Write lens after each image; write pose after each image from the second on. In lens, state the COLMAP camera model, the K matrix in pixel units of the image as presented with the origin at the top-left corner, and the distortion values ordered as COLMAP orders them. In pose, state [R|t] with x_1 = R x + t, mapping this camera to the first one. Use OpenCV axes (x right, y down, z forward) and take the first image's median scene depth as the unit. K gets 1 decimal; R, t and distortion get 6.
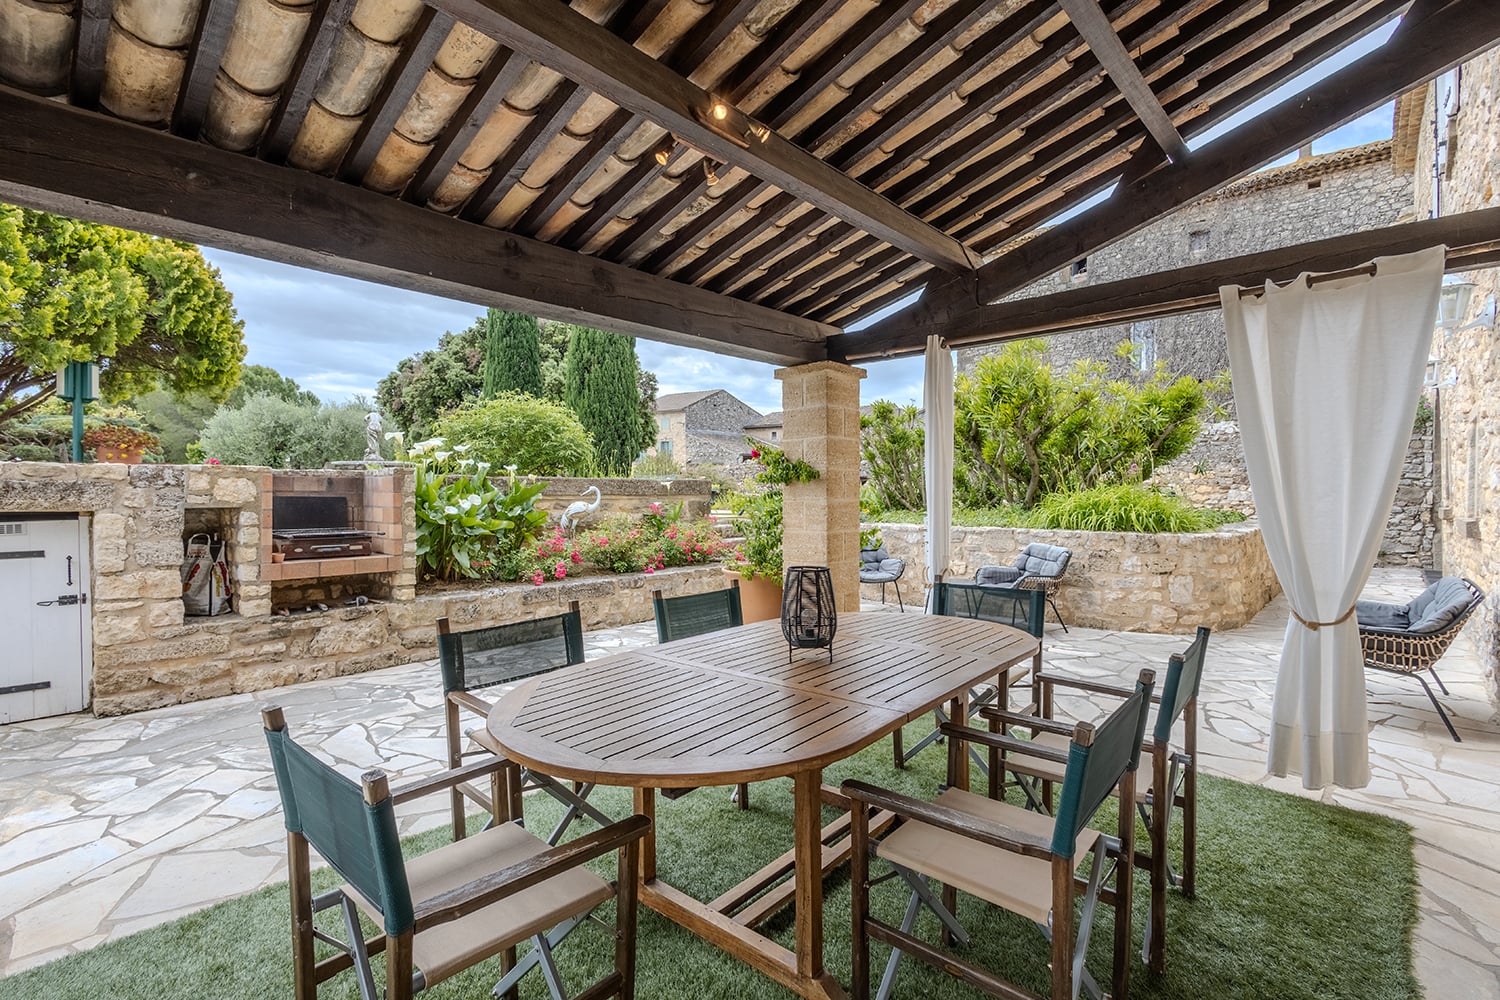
lens RADIAL K [[692.0, 0, 749.4], [0, 692.0, 499.9], [0, 0, 1]] dist [0.017910, -0.000138]
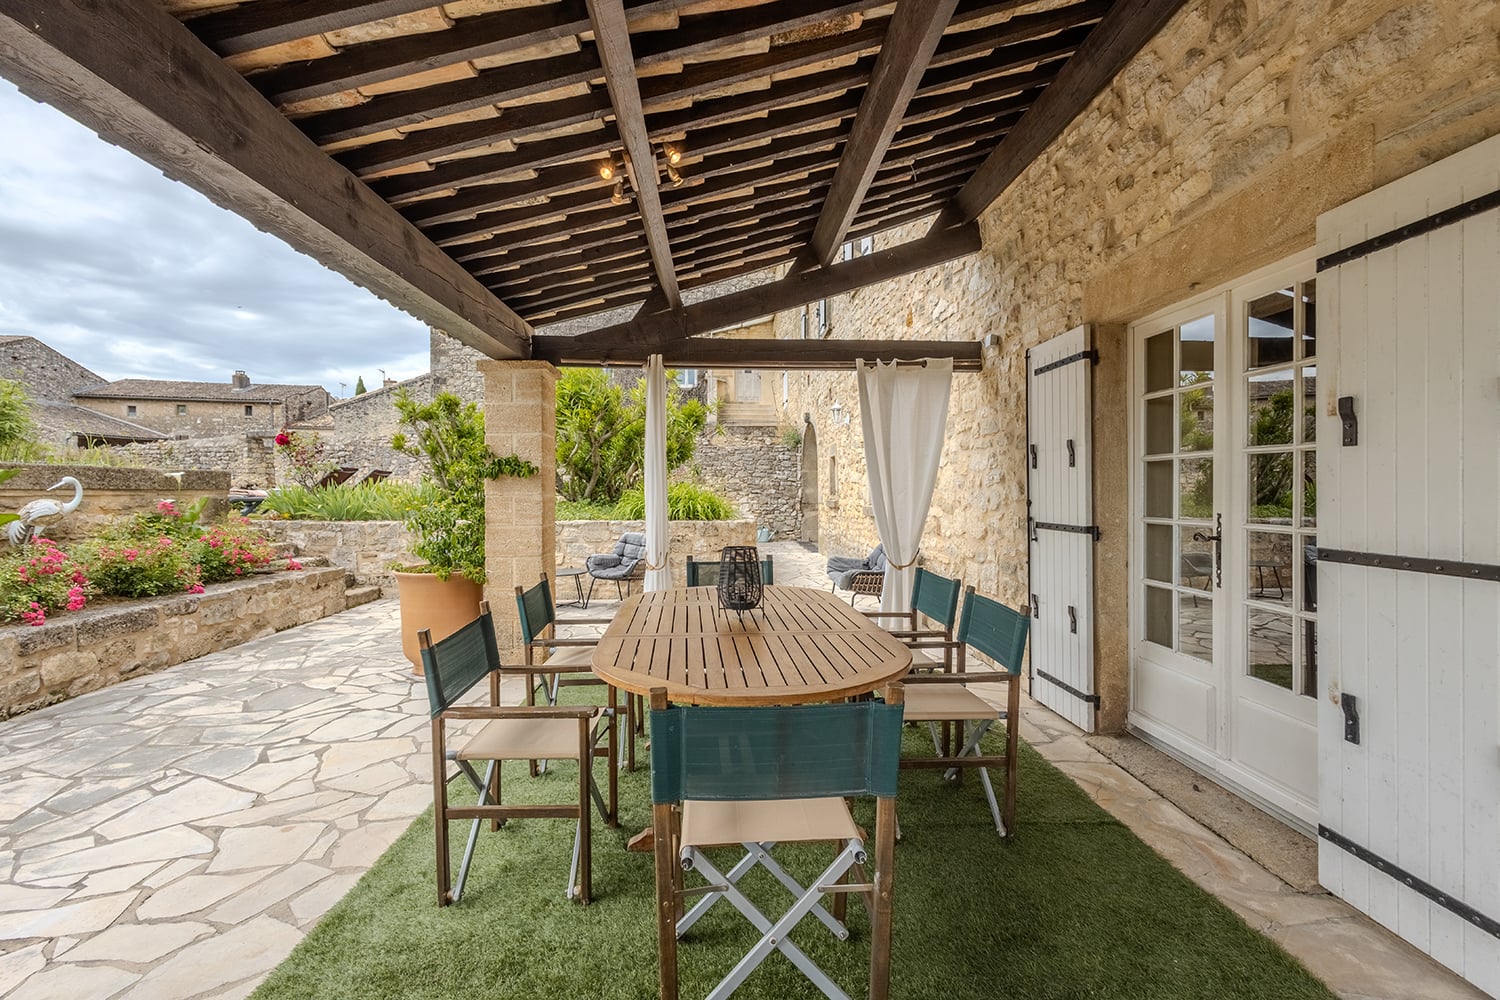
lens RADIAL K [[692.0, 0, 746.2], [0, 692.0, 498.8], [0, 0, 1]] dist [0.017910, -0.000138]
pose [[0.702573, -0.004863, 0.711595, -0.286511], [0.003114, 0.999988, 0.003760, 0.001854], [-0.711605, -0.000426, 0.702580, 0.039656]]
